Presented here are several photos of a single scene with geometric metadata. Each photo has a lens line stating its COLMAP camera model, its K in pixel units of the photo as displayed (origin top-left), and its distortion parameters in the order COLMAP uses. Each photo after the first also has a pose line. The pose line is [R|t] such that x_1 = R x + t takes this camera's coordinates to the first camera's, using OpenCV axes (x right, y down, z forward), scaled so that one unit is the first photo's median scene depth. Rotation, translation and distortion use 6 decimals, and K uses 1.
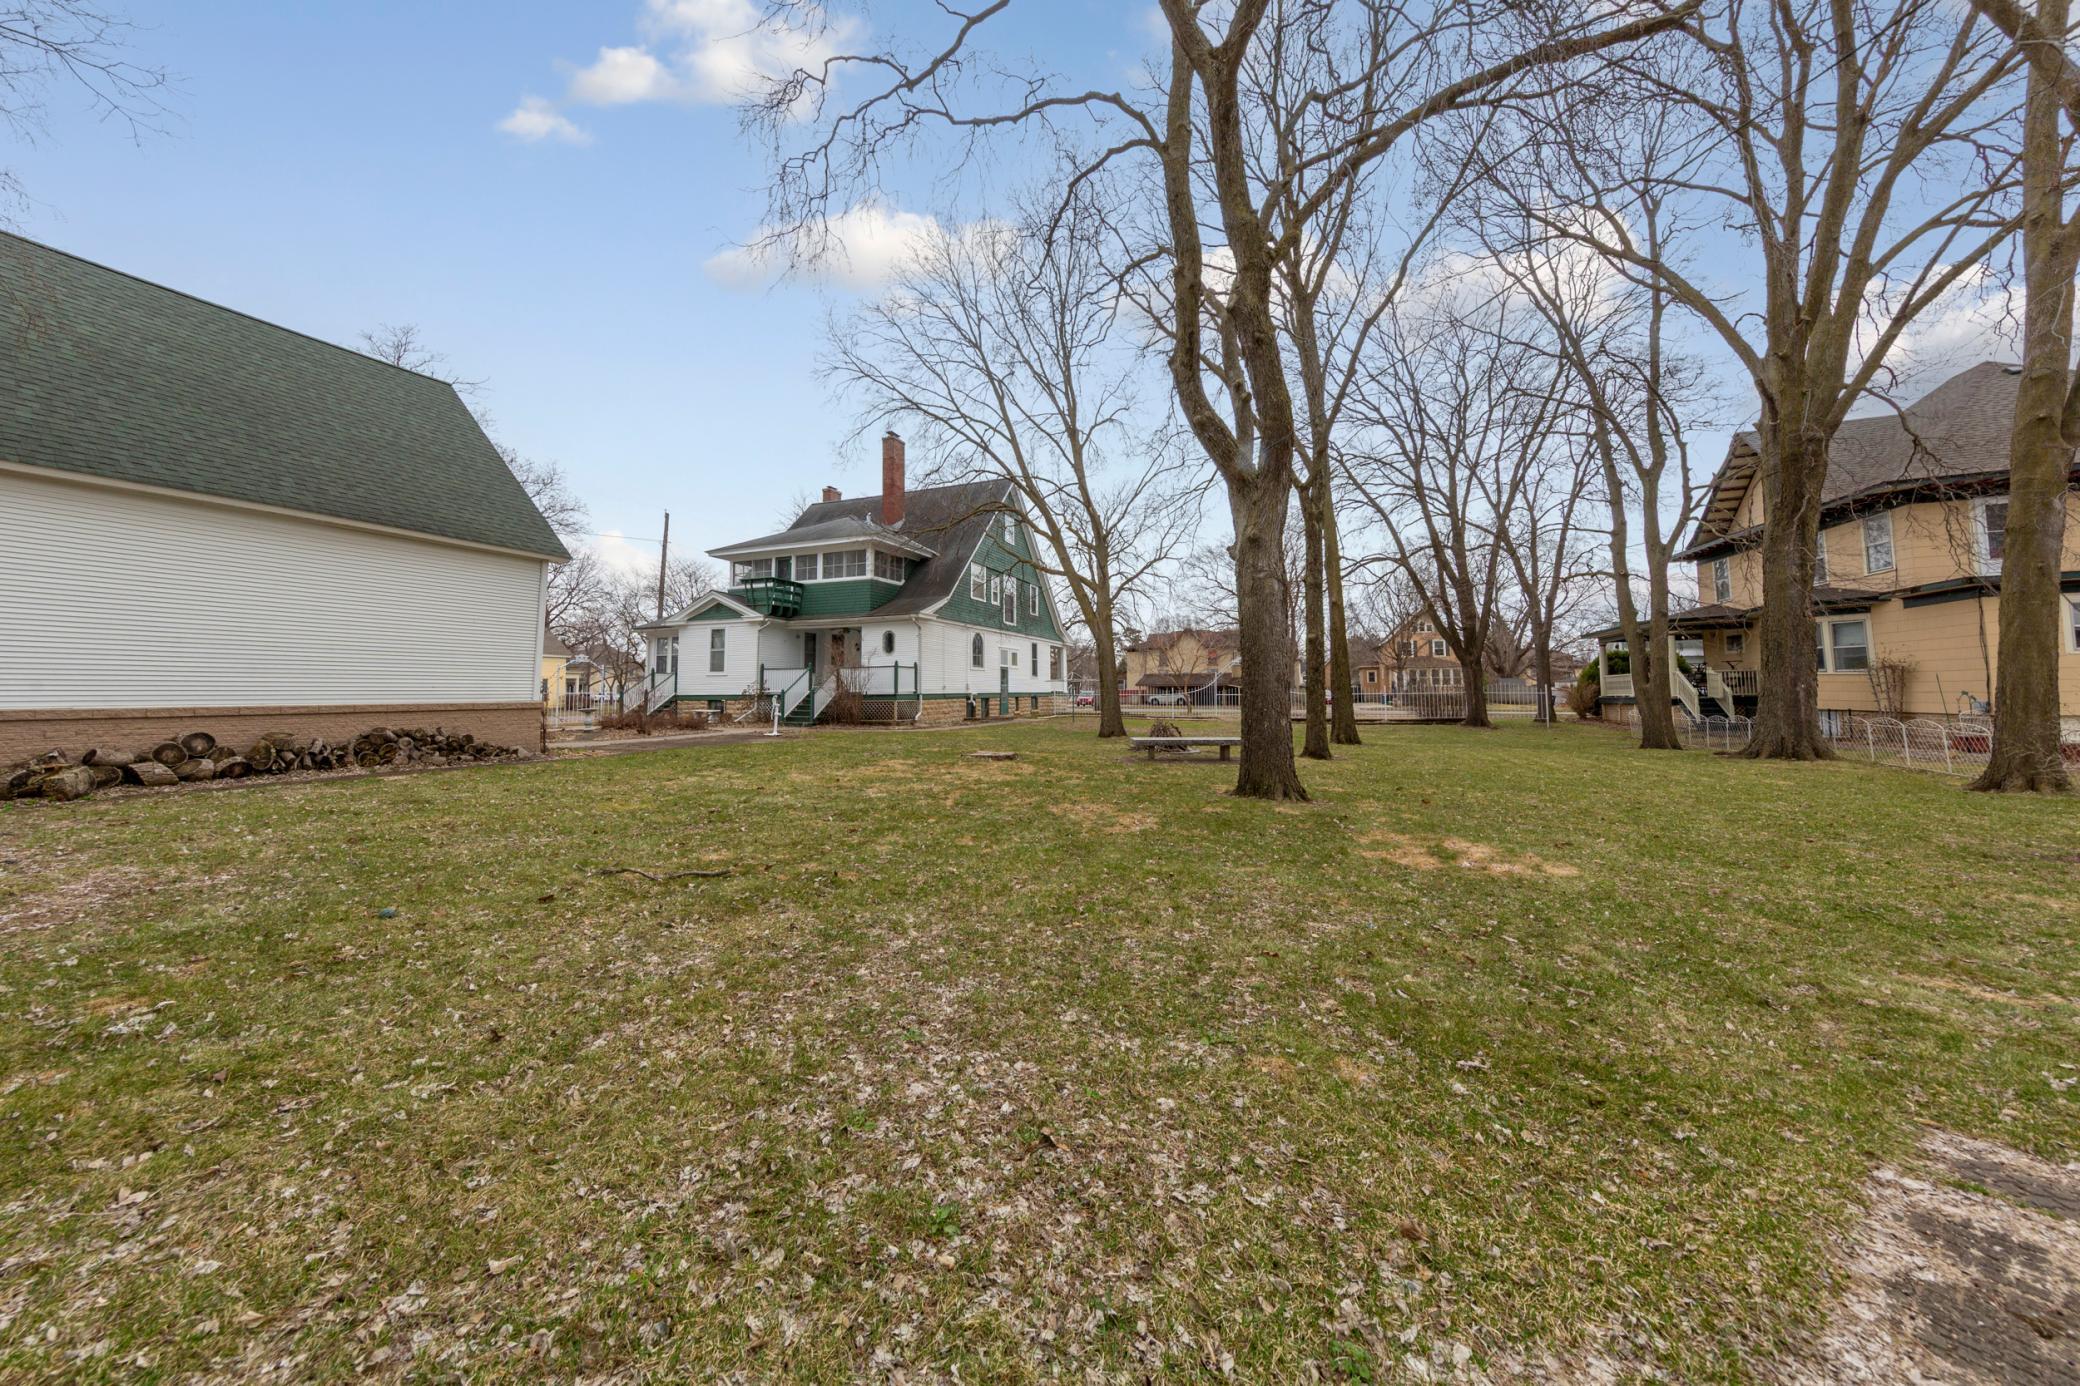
lens RADIAL K [[715.6, 0, 1062.8], [0, 715.6, 662.0], [0, 0, 1]] dist [0.010082, 0.000162]
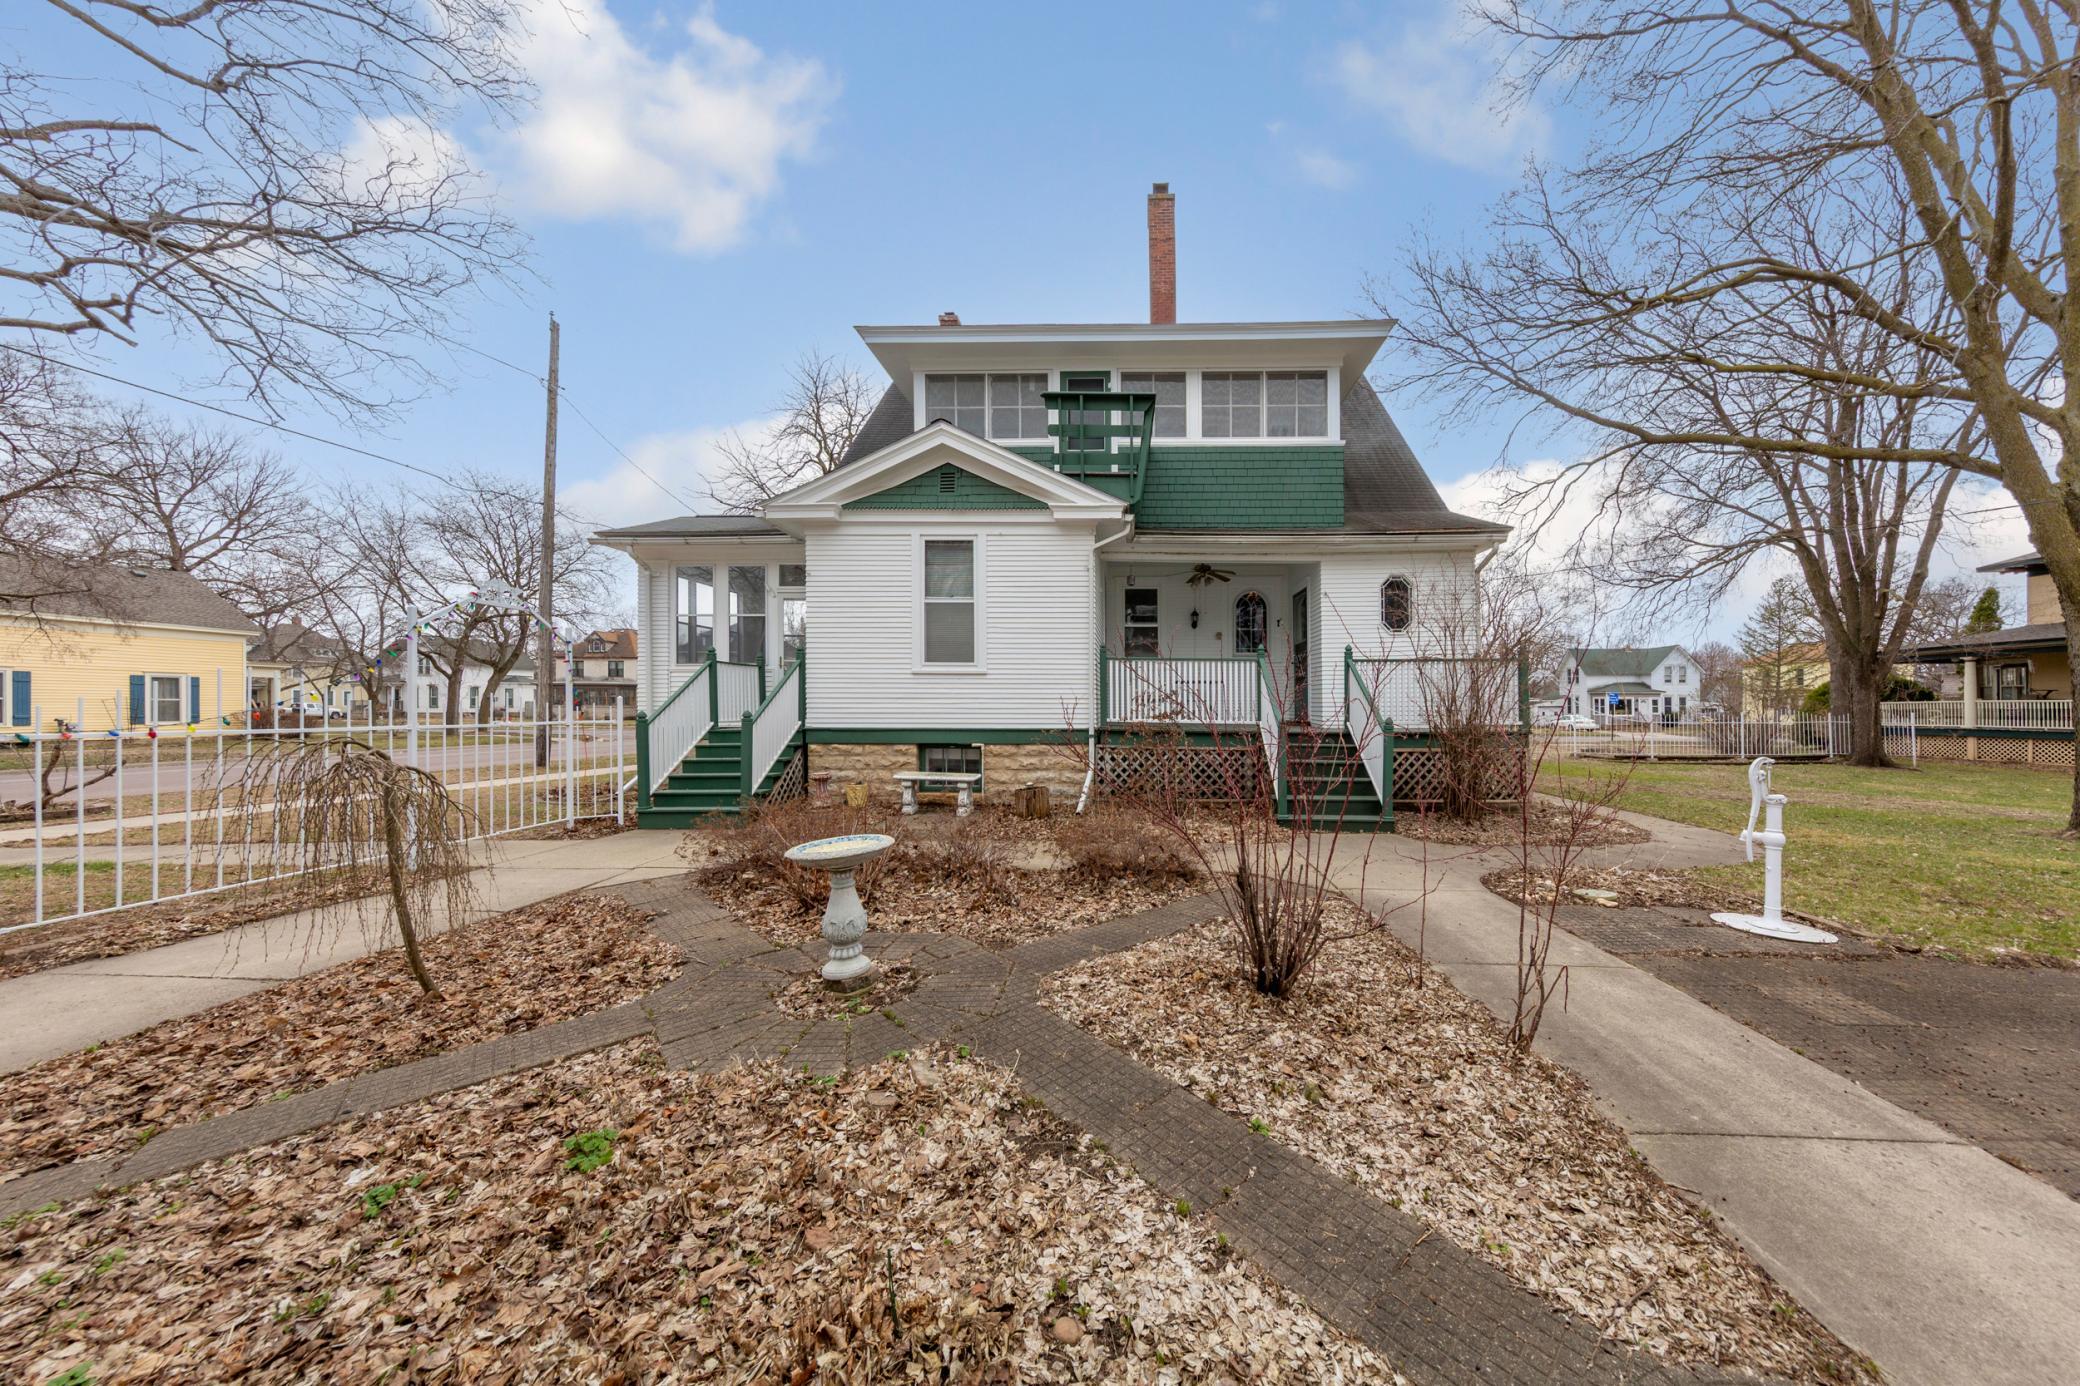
lens RADIAL K [[693.2, 0, 1039.6], [0, 693.2, 701.7], [0, 0, 1]] dist [0.008781, -0.000259]
pose [[0.945875, 0.012966, 0.324271, -0.537466], [-0.025498, 0.999082, 0.034426, 0.019373], [-0.323527, -0.040831, 0.945338, 0.653162]]
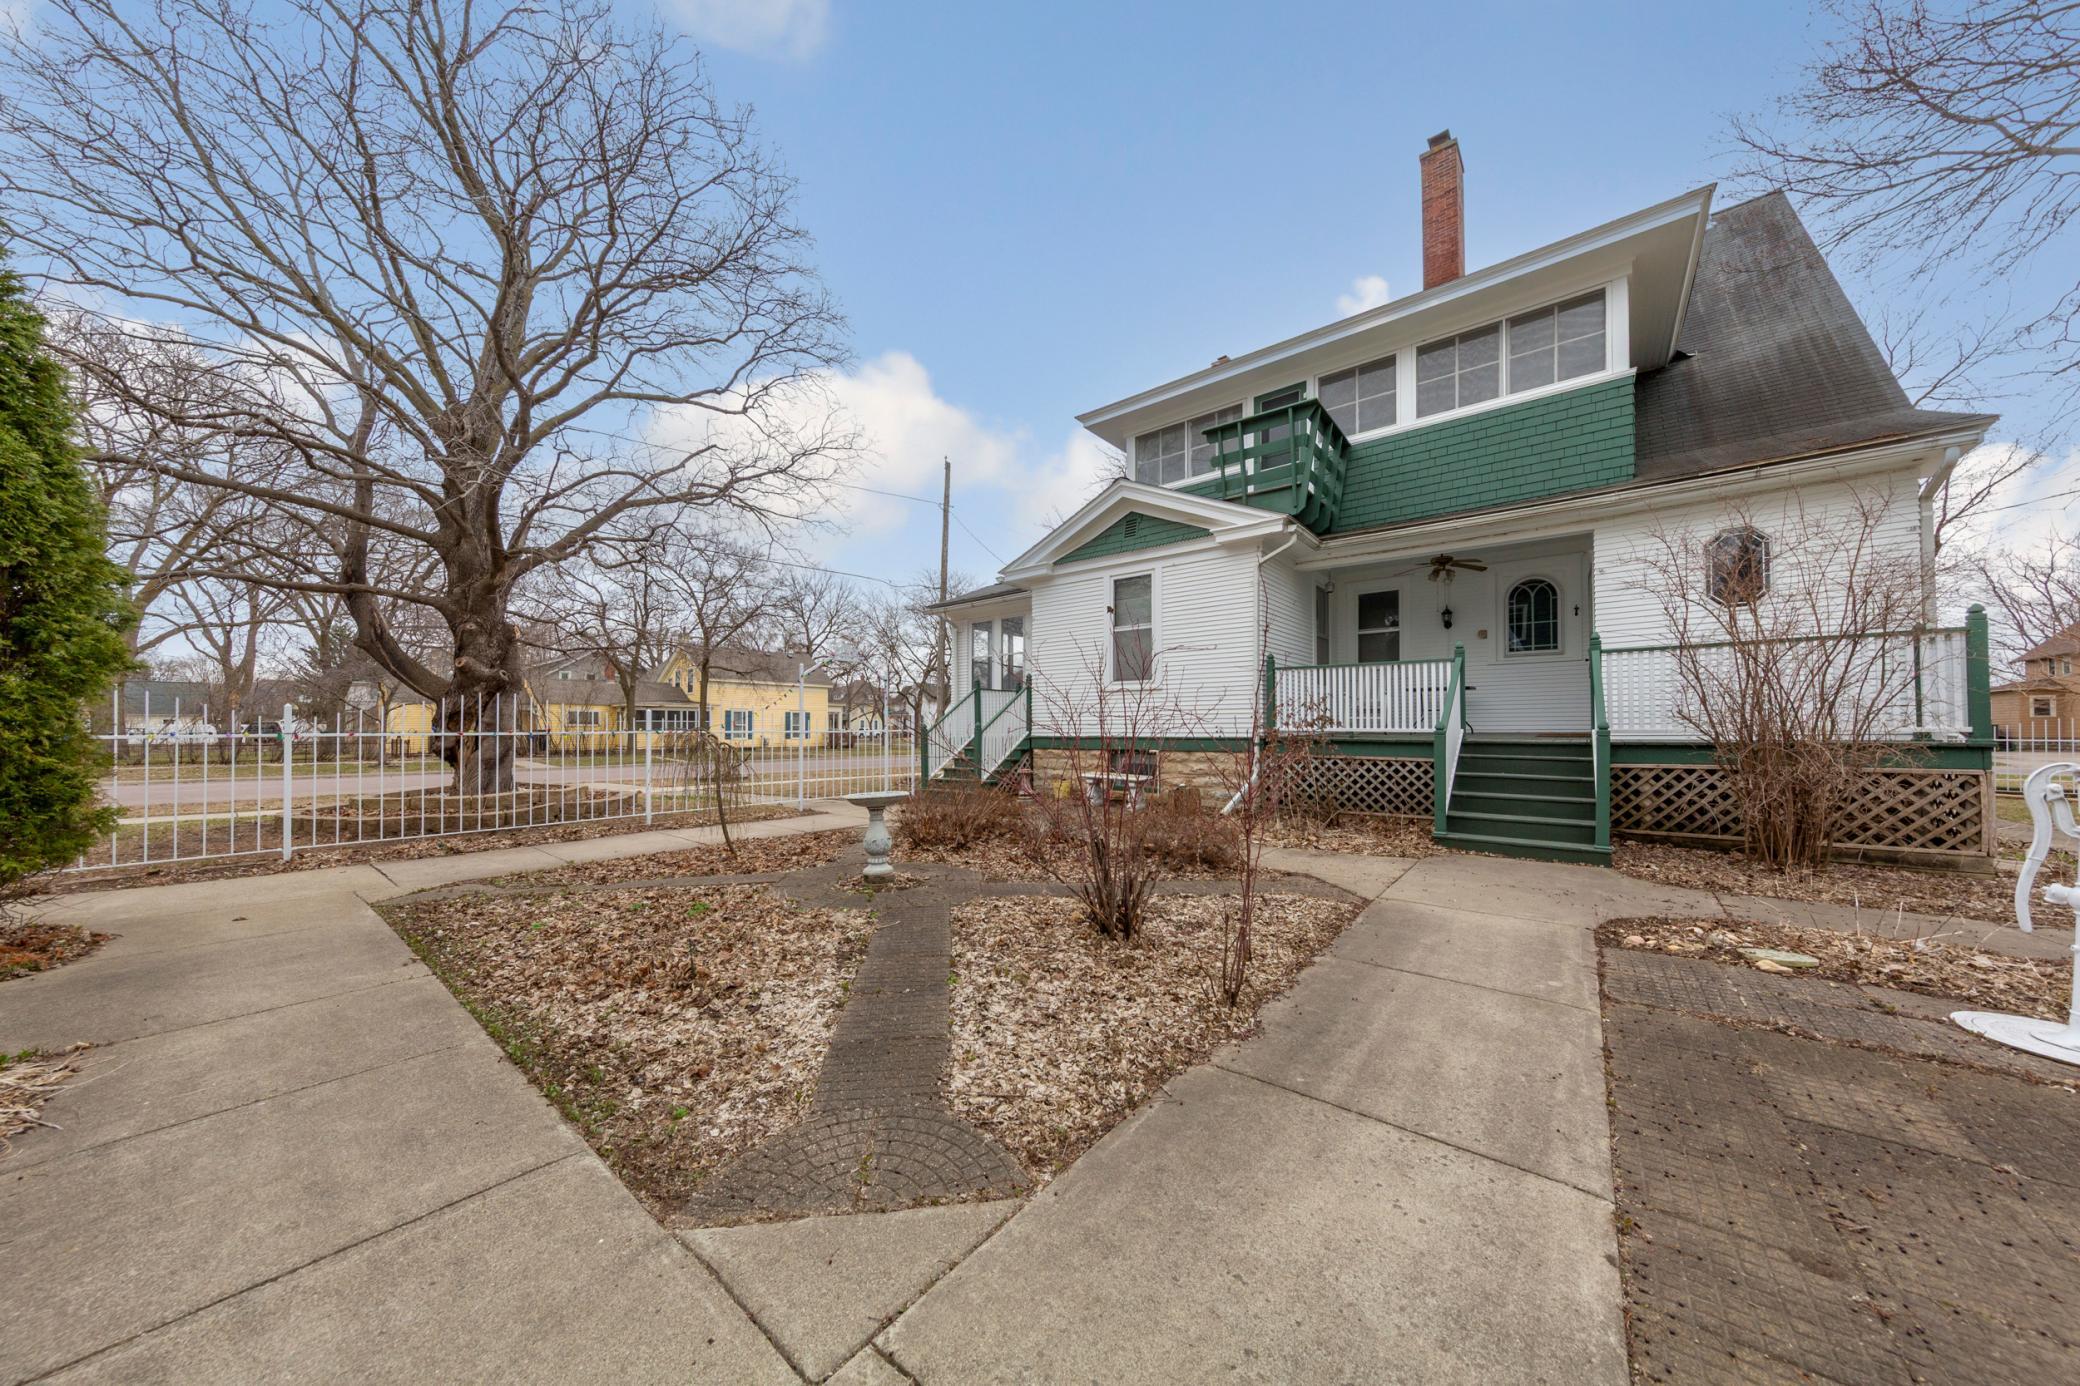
lens RADIAL K [[664.1, 0, 1017.6], [0, 664.1, 725.7], [0, 0, 1]] dist [0.005257, -0.000026]
pose [[0.946235, 0.002945, -0.323466, -0.412227], [0.008871, 0.999346, 0.035050, 0.024633], [0.323358, -0.036035, 0.945590, 0.606901]]
